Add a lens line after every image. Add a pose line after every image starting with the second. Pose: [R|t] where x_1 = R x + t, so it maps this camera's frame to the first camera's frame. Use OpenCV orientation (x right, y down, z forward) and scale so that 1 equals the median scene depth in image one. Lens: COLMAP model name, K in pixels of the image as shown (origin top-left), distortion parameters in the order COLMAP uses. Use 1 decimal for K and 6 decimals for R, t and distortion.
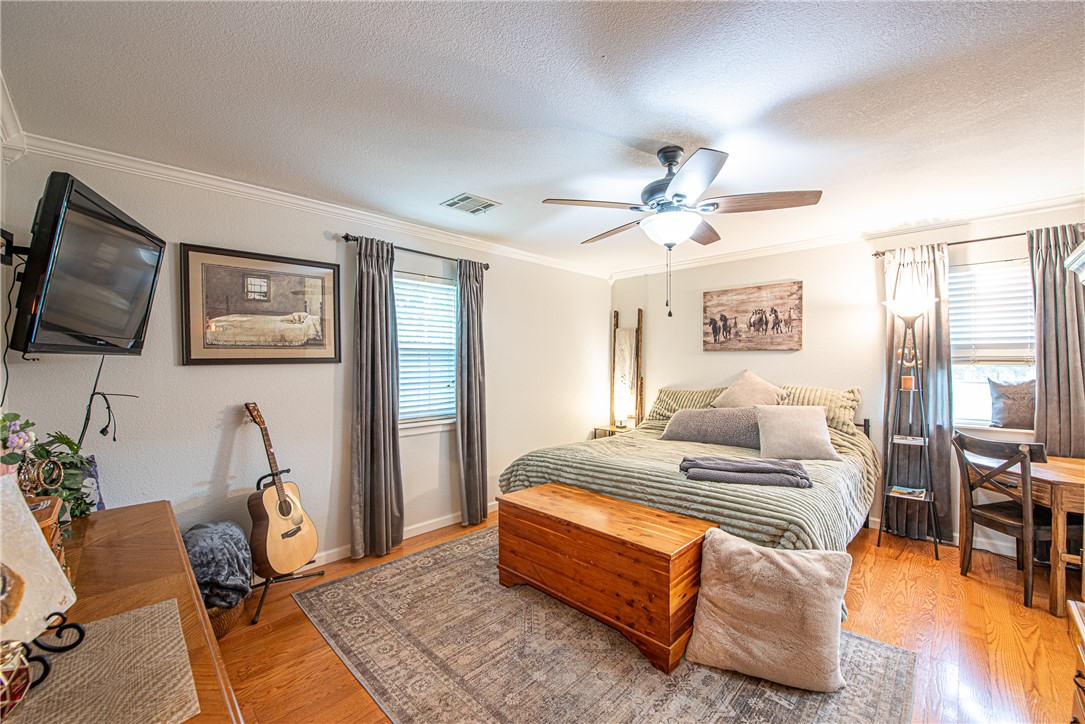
lens RADIAL K [[432.7, 0, 541.3], [0, 432.7, 366.3], [0, 0, 1]] dist [-0.018722, -0.001869]
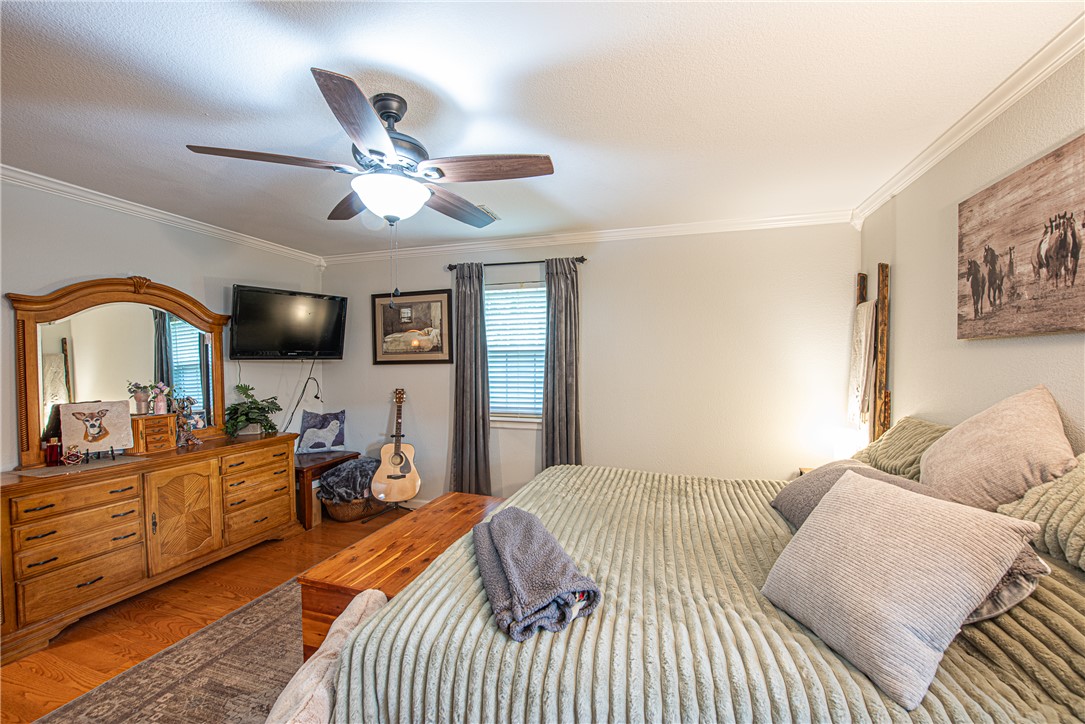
lens RADIAL K [[432.7, 0, 545.6], [0, 432.7, 365.0], [0, 0, 1]] dist [-0.018722, -0.001869]
pose [[0.464381, 0.008056, -0.885599, 0.740255], [-0.006664, 0.999962, 0.005602, -0.011185], [0.885611, 0.003300, 0.464417, 0.569443]]
